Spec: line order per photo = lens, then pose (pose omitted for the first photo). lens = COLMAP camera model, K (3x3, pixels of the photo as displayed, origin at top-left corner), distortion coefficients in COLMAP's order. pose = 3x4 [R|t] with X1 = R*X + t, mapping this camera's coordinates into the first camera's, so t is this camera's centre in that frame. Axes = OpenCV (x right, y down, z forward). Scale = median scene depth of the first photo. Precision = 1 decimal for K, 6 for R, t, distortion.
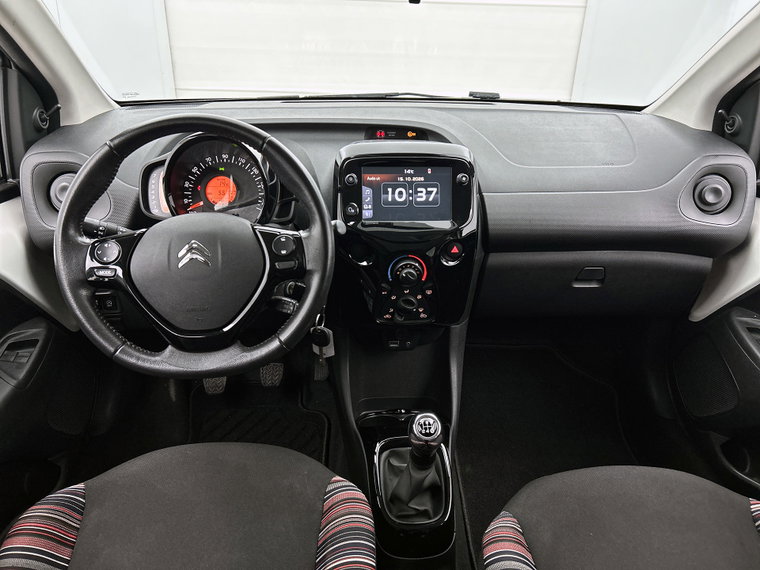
lens RADIAL K [[579.6, 0, 375.9], [0, 579.6, 292.2], [0, 0, 1]] dist [0.063805, -0.059262]
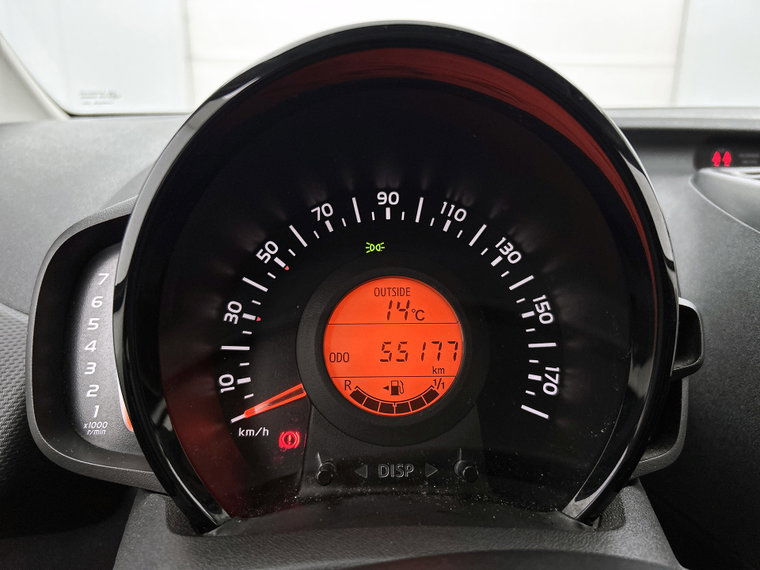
lens RADIAL K [[579.6, 0, 380.7], [0, 579.6, 286.0], [0, 0, 1]] dist [0.063805, -0.059262]
pose [[0.999621, -0.013108, -0.024195, -0.251040], [0.008896, 0.985974, -0.166661, -0.150928], [0.026040, 0.166383, 0.985717, 0.745099]]
